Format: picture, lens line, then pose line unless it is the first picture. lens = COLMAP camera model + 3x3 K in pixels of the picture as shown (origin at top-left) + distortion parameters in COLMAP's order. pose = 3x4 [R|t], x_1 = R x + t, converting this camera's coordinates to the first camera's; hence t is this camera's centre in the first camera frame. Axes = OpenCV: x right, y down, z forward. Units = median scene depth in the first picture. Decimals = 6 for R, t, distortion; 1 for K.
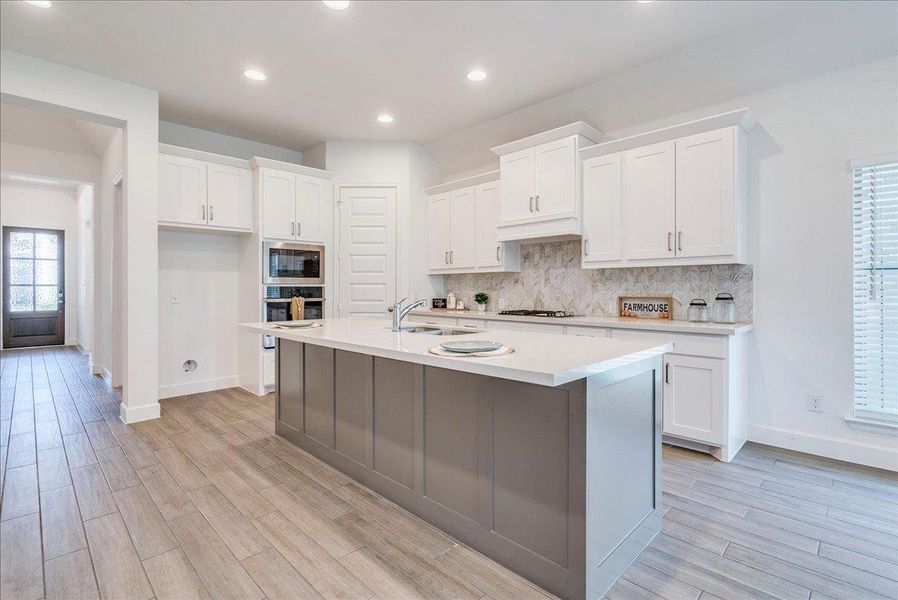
lens RADIAL K [[416.3, 0, 449.8], [0, 416.3, 294.9], [0, 0, 1]] dist [-0.003631, -0.000300]
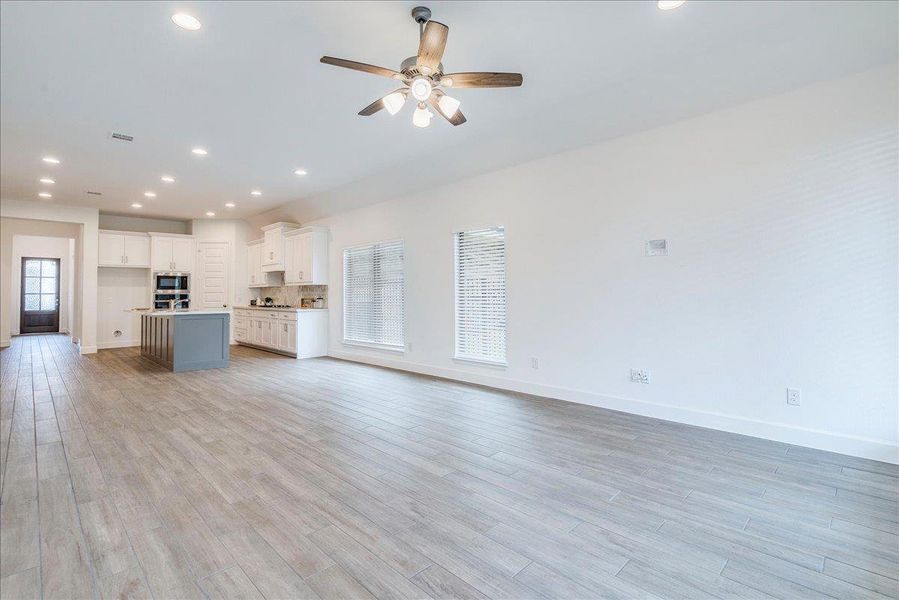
lens RADIAL K [[416.7, 0, 452.8], [0, 416.7, 291.3], [0, 0, 1]] dist [-0.003631, -0.000300]
pose [[0.999998, -0.001846, 0.000001, 0.995451], [0.001845, 0.999583, -0.028804, 0.027055], [0.000052, 0.028804, 0.999585, -1.015978]]
